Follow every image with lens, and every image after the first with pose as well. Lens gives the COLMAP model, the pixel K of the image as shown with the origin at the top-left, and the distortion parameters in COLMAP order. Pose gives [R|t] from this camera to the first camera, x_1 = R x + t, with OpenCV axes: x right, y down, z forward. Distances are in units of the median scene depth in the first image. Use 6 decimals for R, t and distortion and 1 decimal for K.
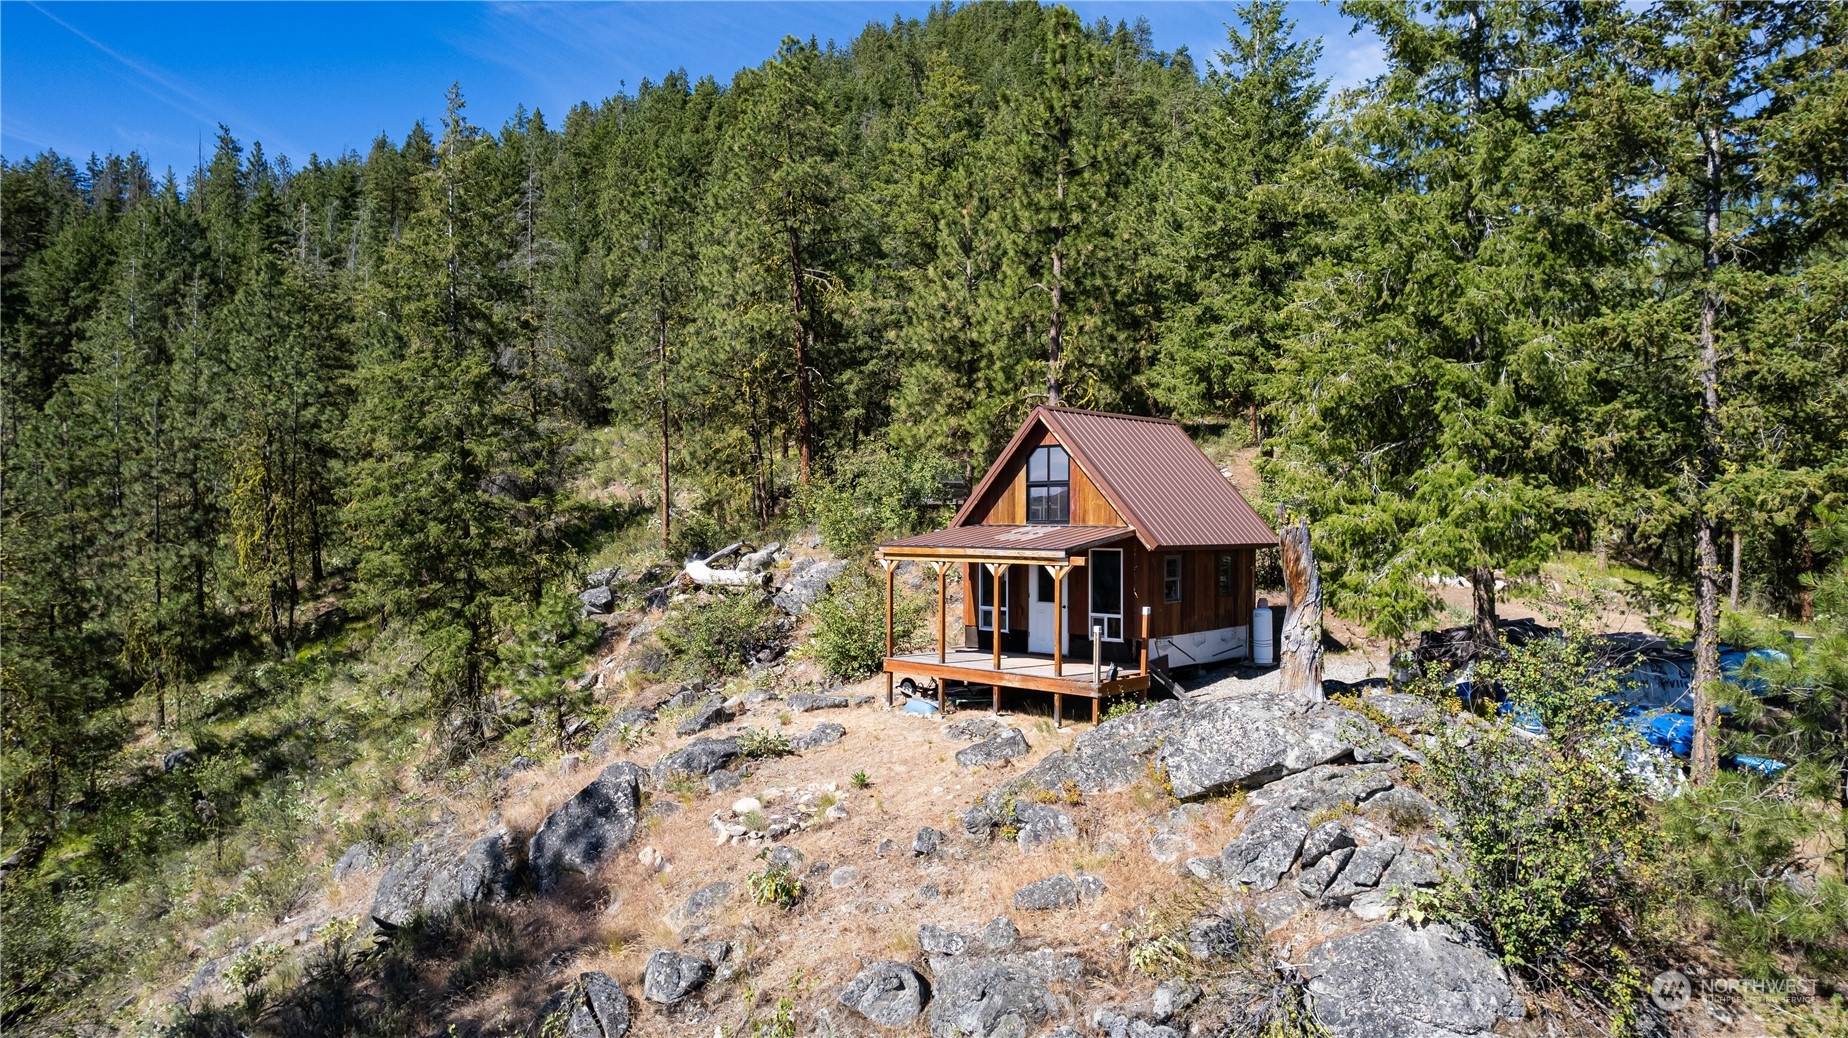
lens RADIAL K [[1186.2, 0, 929.0], [0, 1186.2, 519.1], [0, 0, 1]] dist [-0.076202, 0.087073]
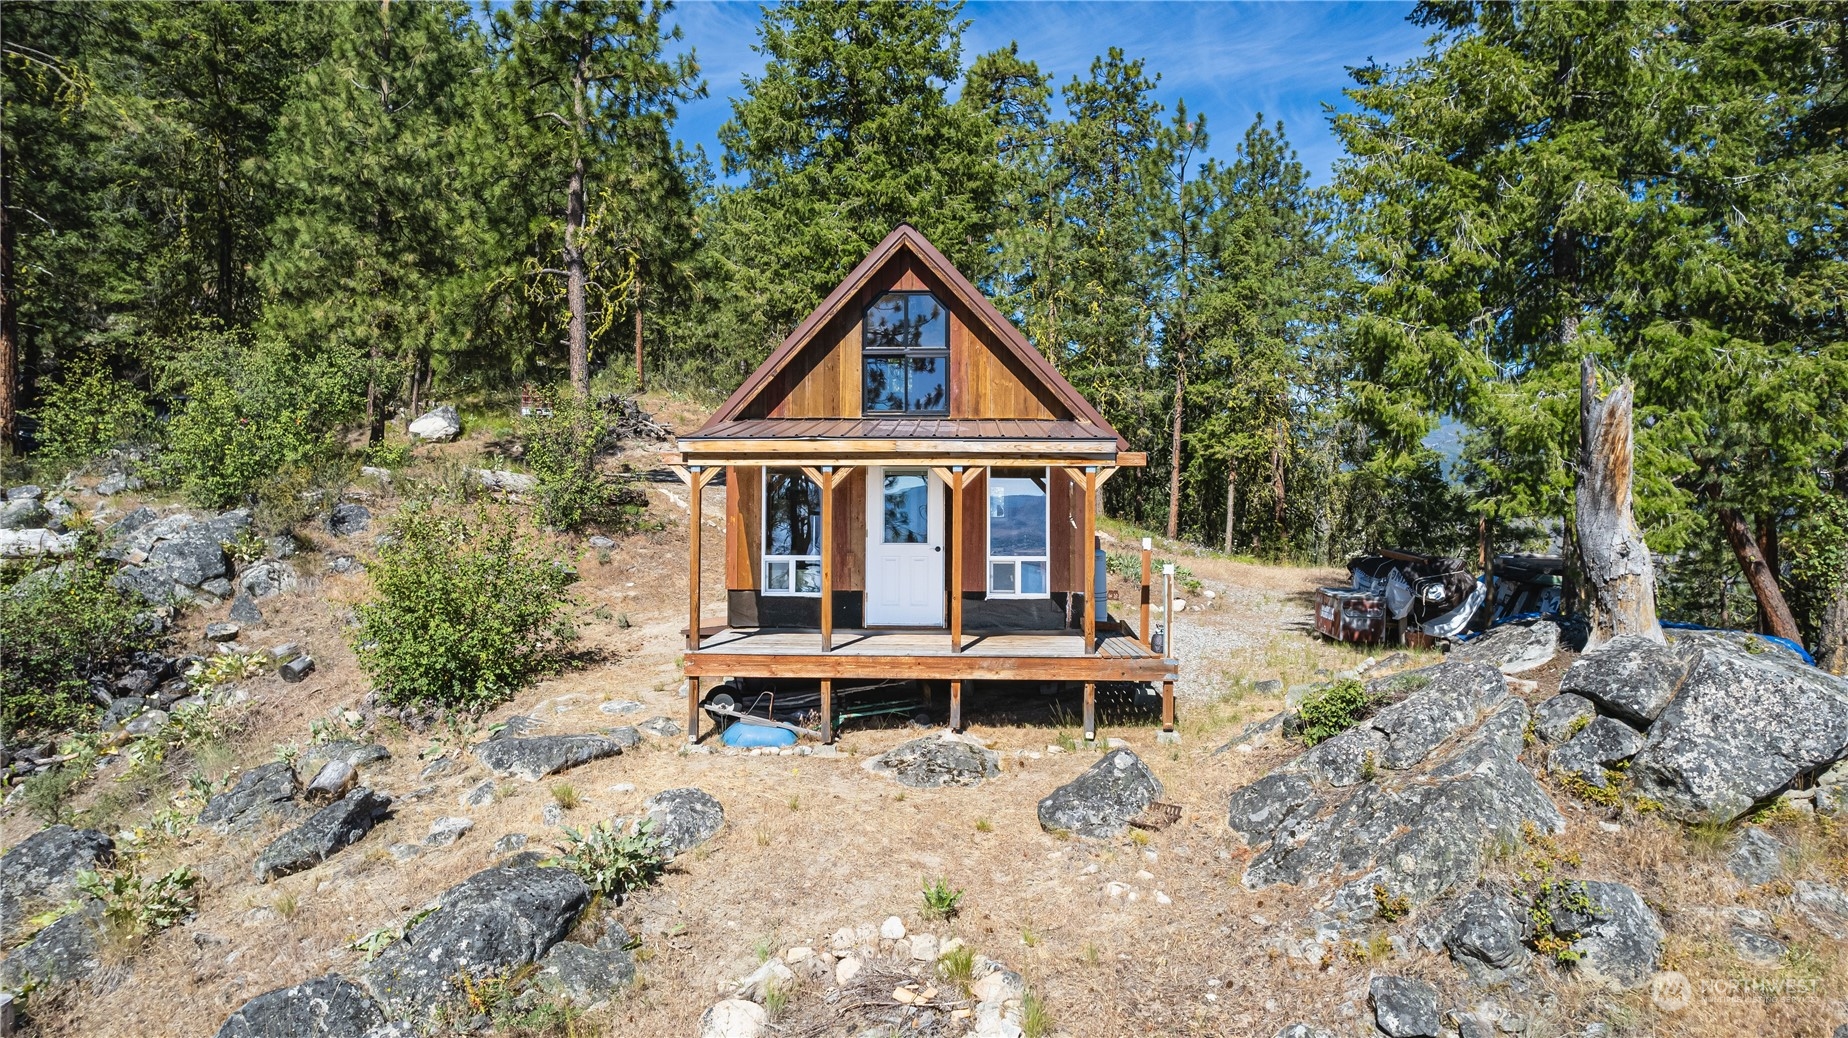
lens RADIAL K [[1186.2, 0, 920.9], [0, 1186.2, 508.8], [0, 0, 1]] dist [-0.076202, 0.087073]
pose [[0.761010, 0.001514, 0.648739, -0.292844], [-0.001514, 0.999999, -0.000557, 0.051937], [-0.648739, -0.000559, 0.761011, 0.515670]]
